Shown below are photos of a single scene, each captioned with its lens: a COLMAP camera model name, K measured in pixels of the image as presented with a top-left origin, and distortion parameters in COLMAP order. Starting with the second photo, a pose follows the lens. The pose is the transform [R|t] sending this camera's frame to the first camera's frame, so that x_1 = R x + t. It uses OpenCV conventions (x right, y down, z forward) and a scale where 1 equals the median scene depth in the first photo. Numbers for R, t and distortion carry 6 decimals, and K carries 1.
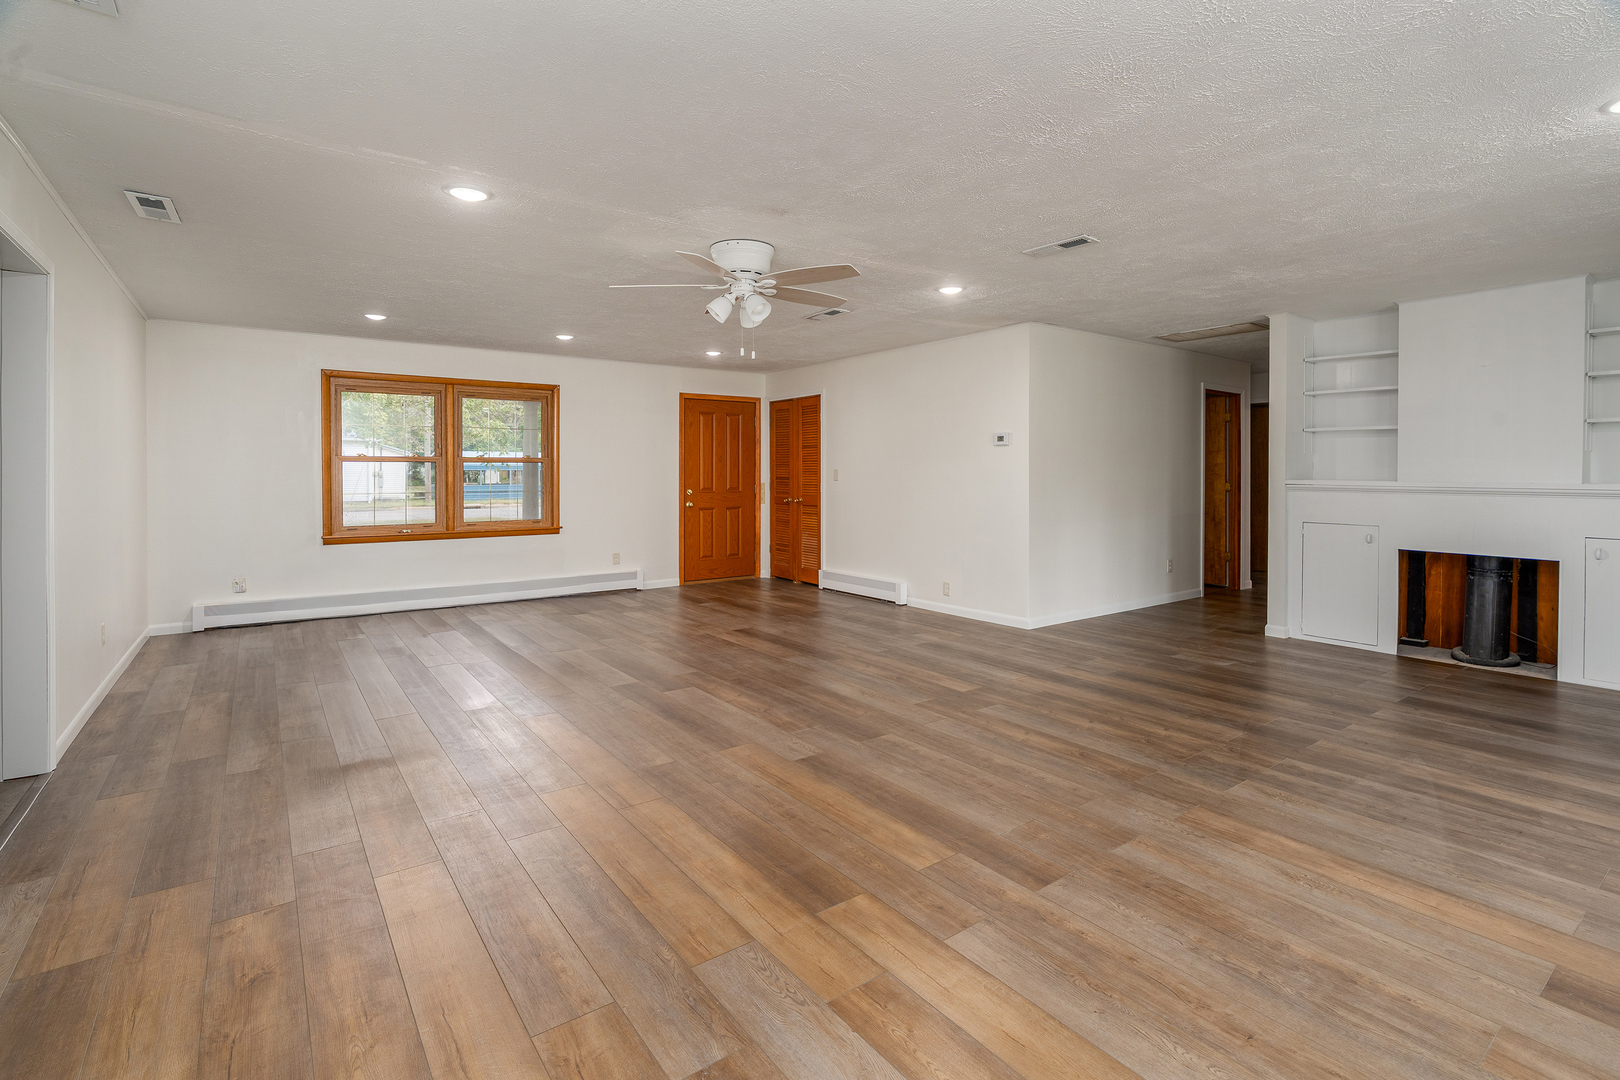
lens RADIAL K [[785.5, 0, 809.5], [0, 785.5, 480.9], [0, 0, 1]] dist [-0.000602, 0.001080]
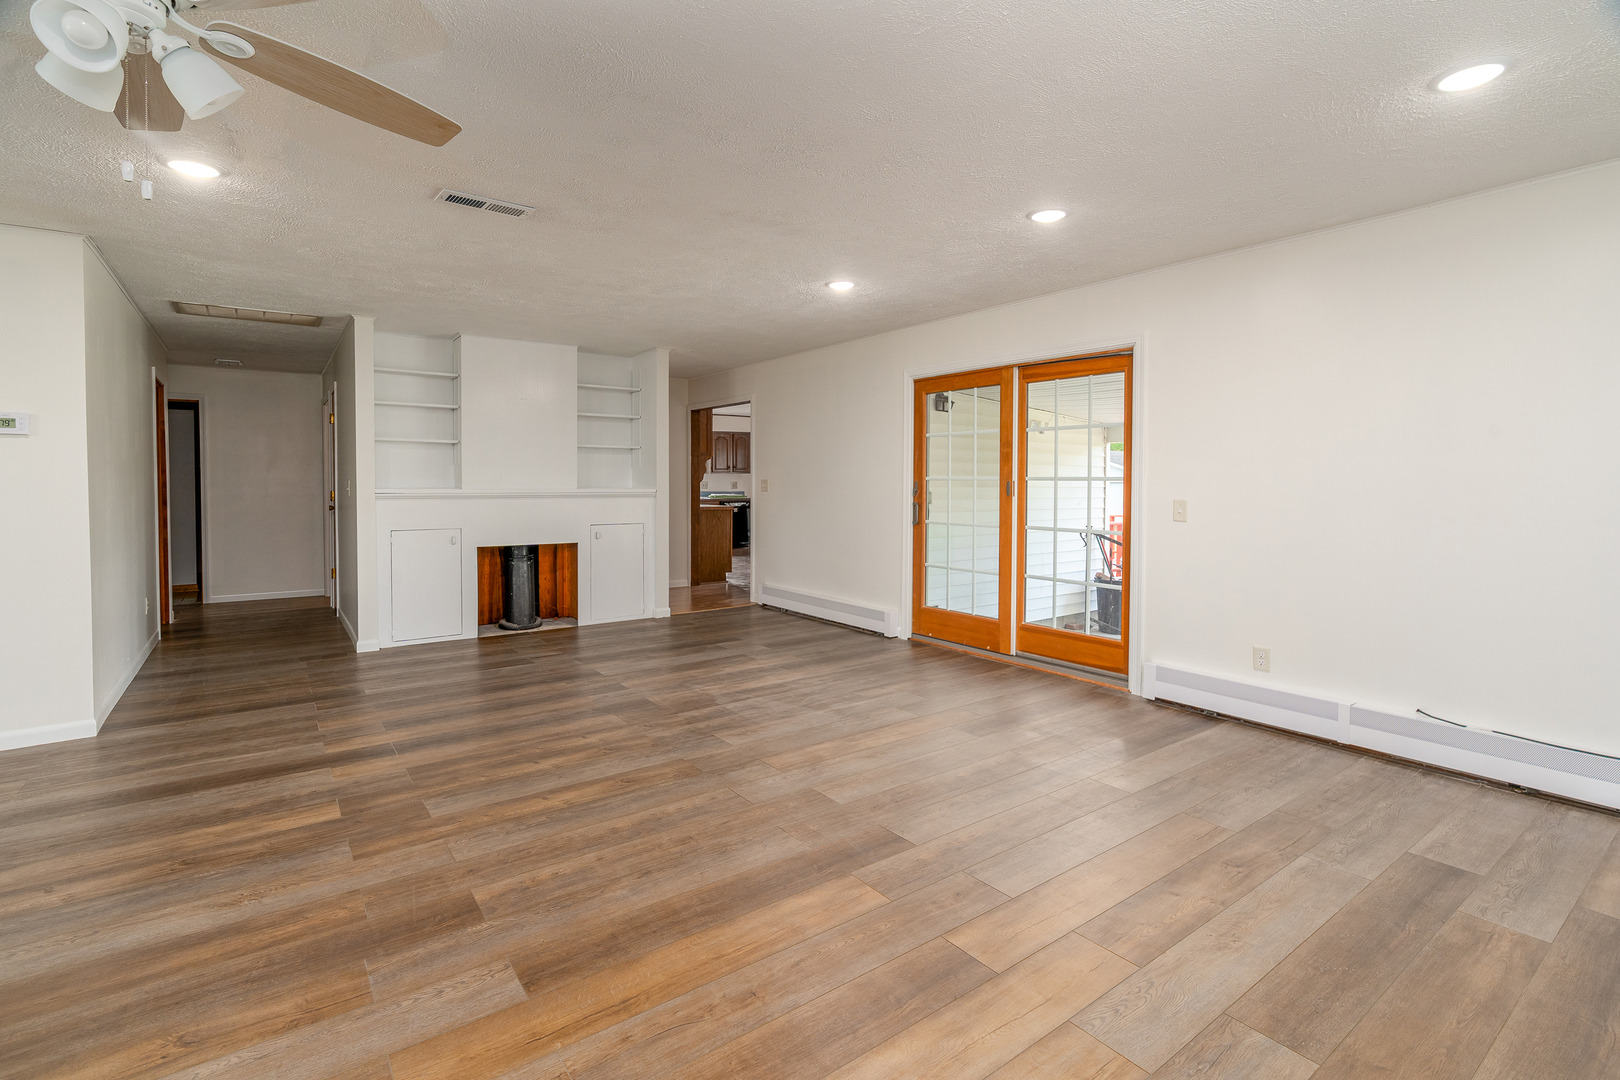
lens RADIAL K [[737.1, 0, 805.8], [0, 737.1, 511.4], [0, 0, 1]] dist [-0.001831, -0.000083]
pose [[-0.001141, -0.042118, 0.999112, -0.532224], [0.010306, 0.999059, 0.042128, -0.011472], [-0.999946, 0.010345, -0.000706, 0.793786]]
